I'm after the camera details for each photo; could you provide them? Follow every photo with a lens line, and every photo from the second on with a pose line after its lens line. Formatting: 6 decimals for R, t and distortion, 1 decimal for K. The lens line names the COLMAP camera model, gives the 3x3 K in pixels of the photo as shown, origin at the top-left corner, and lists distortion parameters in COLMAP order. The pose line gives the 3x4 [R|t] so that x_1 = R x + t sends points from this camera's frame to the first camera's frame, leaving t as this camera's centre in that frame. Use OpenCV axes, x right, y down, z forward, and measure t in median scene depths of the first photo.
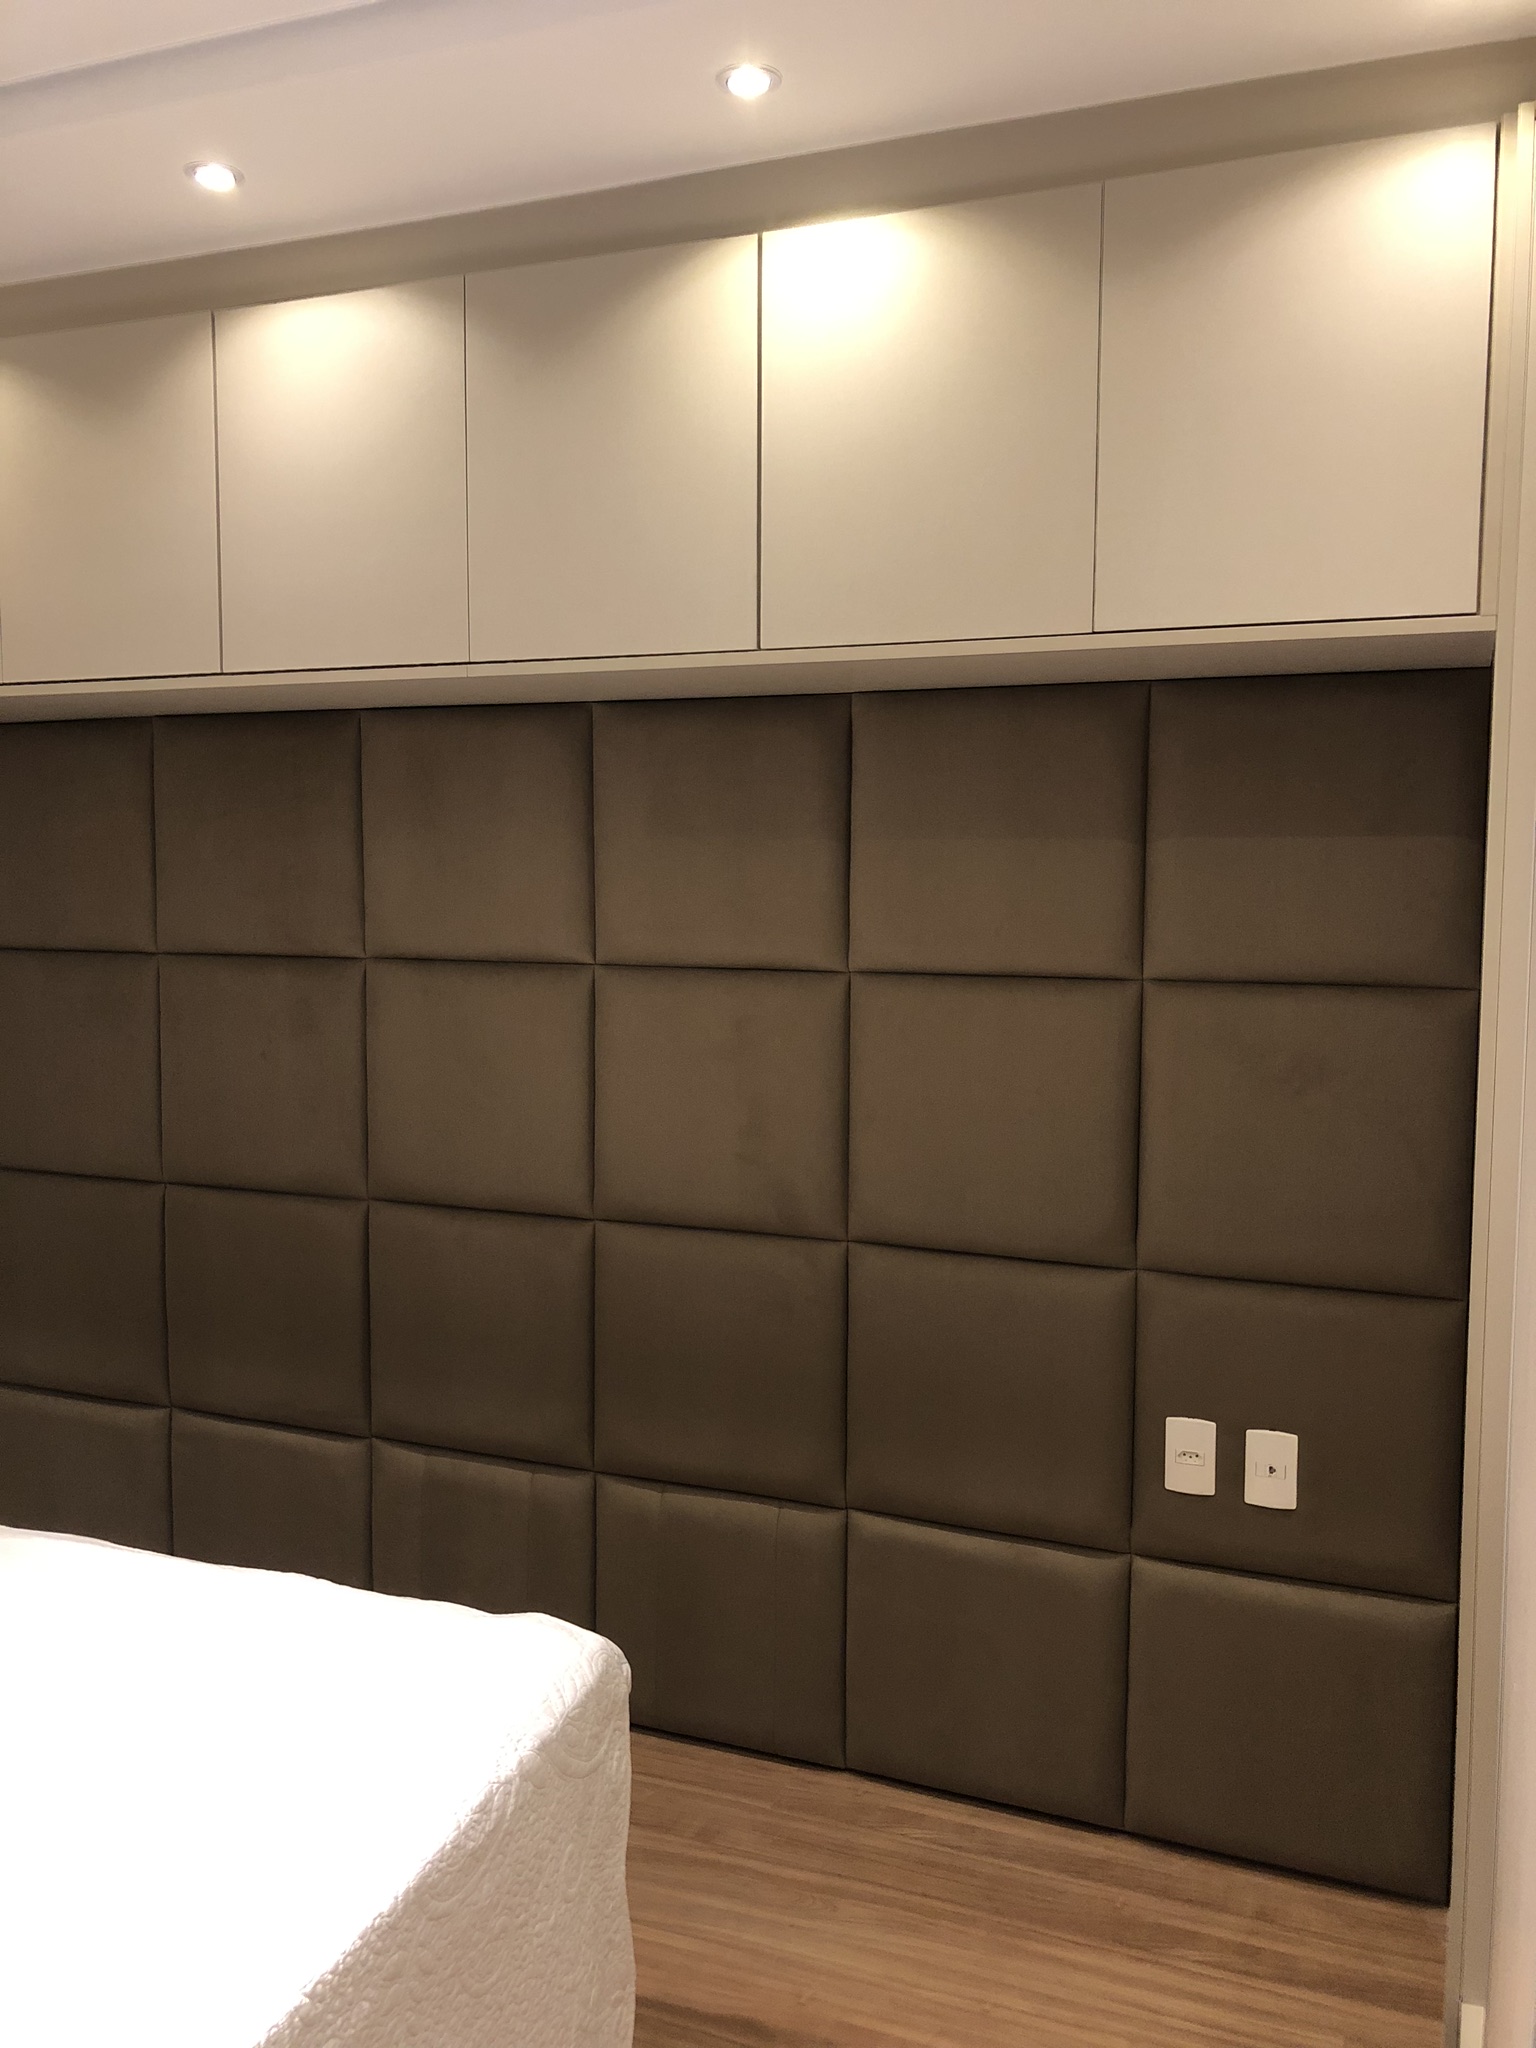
lens RADIAL K [[1701.1, 0, 786.6], [0, 1701.1, 1006.8], [0, 0, 1]] dist [0.045791, -0.053502]
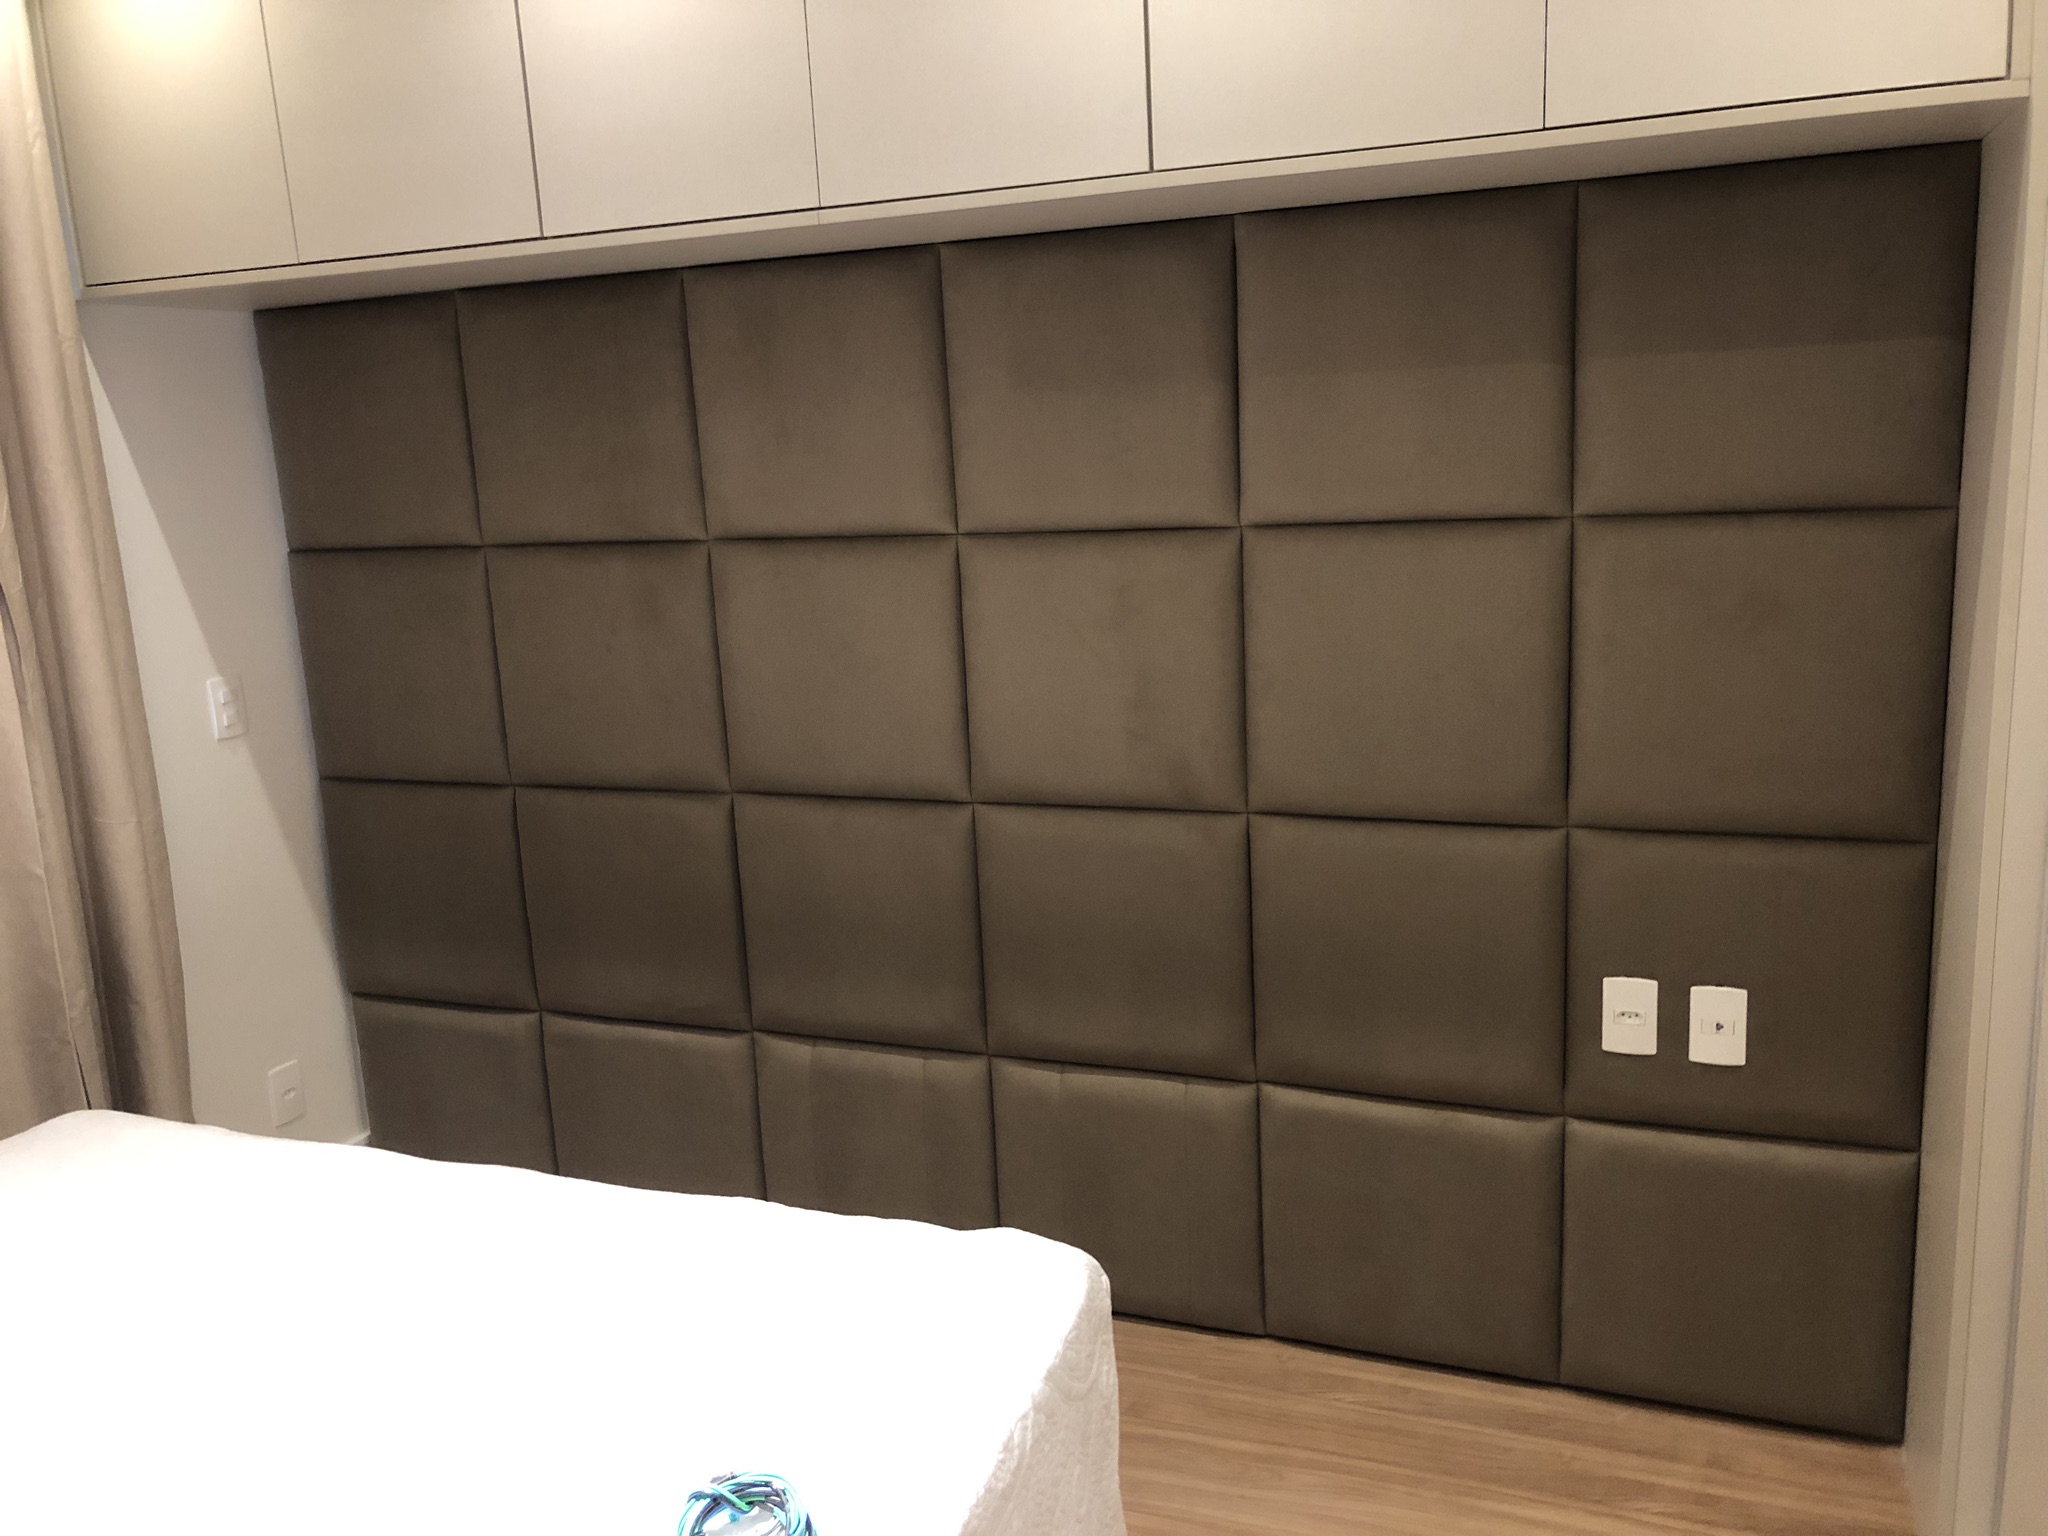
lens RADIAL K [[1701.1, 0, 1010.8], [0, 1701.1, 769.0], [0, 0, 1]] dist [0.045791, -0.053502]
pose [[0.998189, -0.057167, -0.018724, -0.080729], [0.059126, 0.989700, 0.130375, -0.018836], [0.011078, -0.131246, 0.991288, 0.061947]]
